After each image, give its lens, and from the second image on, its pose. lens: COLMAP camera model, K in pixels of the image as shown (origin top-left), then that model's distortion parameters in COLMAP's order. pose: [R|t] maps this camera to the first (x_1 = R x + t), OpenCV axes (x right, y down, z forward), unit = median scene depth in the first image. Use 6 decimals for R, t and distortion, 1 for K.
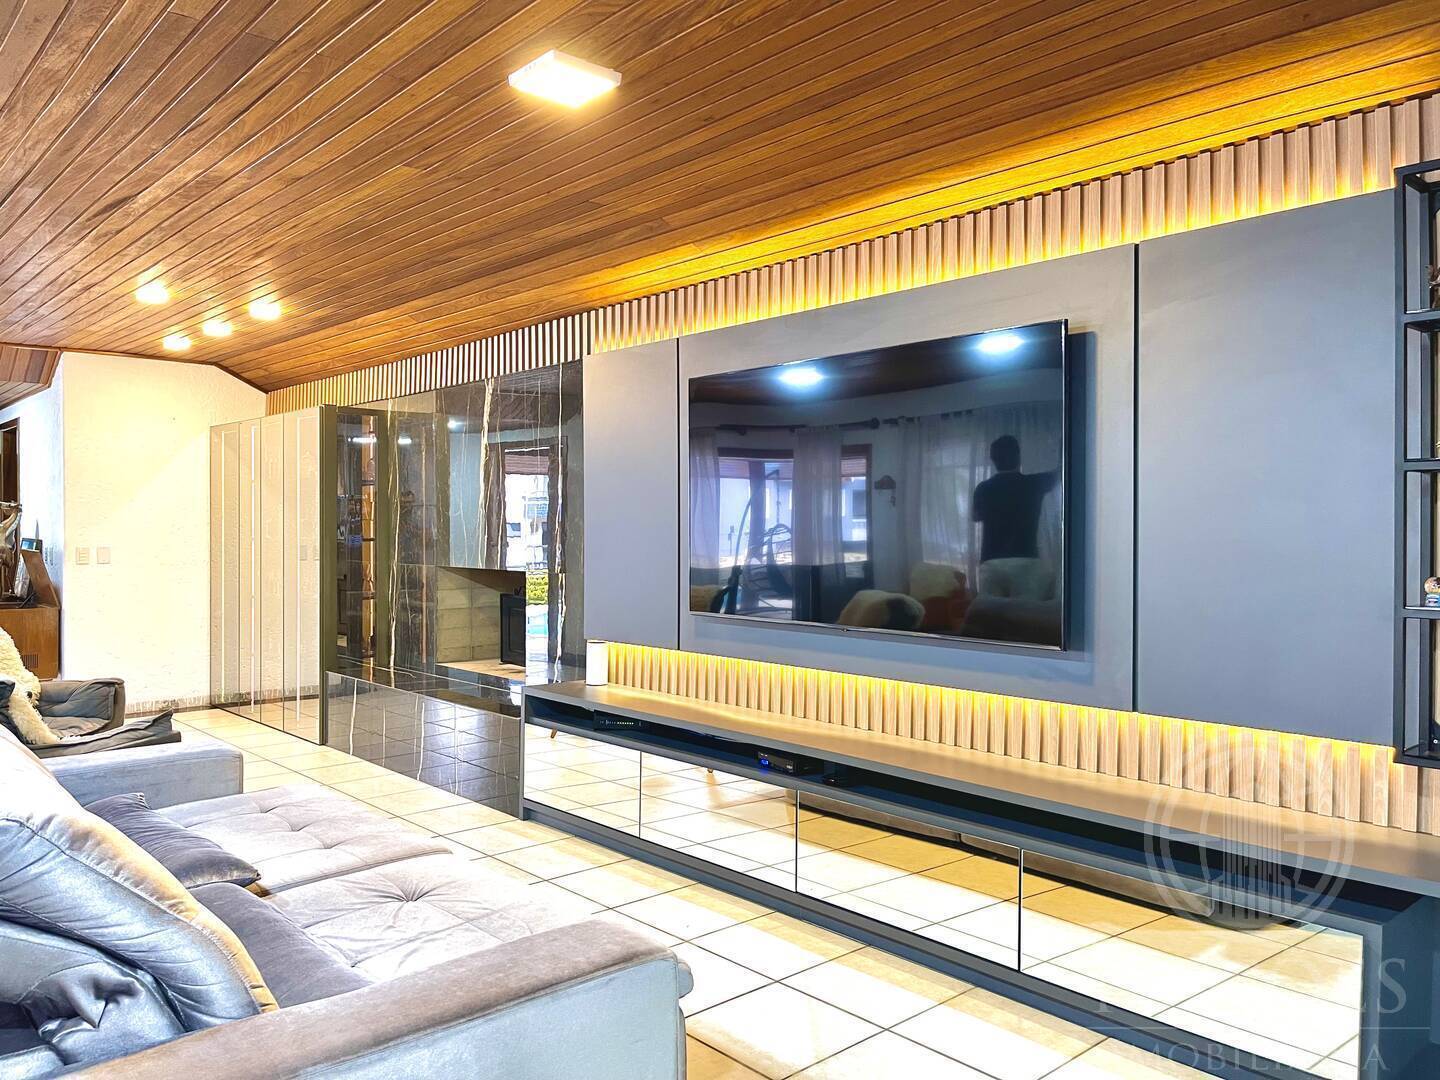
lens RADIAL K [[1084.7, 0, 718.8], [0, 1084.7, 538.3], [0, 0, 1]] dist [0.051272, -0.032201]
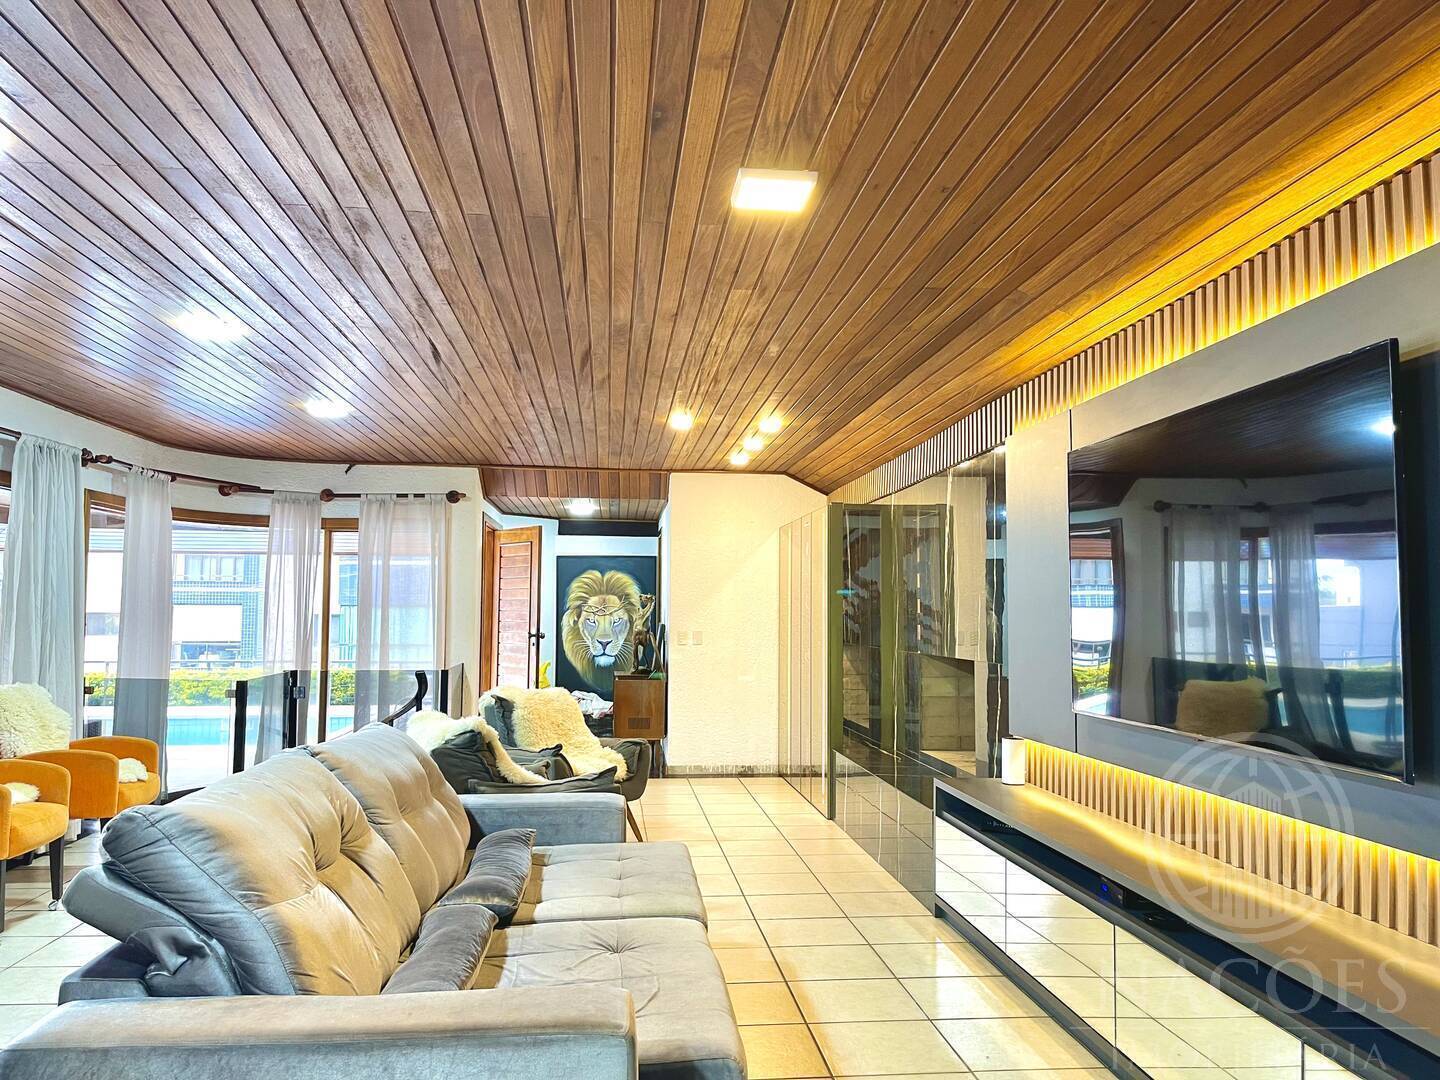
lens RADIAL K [[1084.7, 0, 718.6], [0, 1084.7, 540.4], [0, 0, 1]] dist [0.051272, -0.032201]
pose [[0.808871, -0.038715, -0.586711, 0.287721], [-0.008901, 0.996909, -0.078055, 0.002025], [0.587919, 0.068359, 0.806026, 0.091415]]
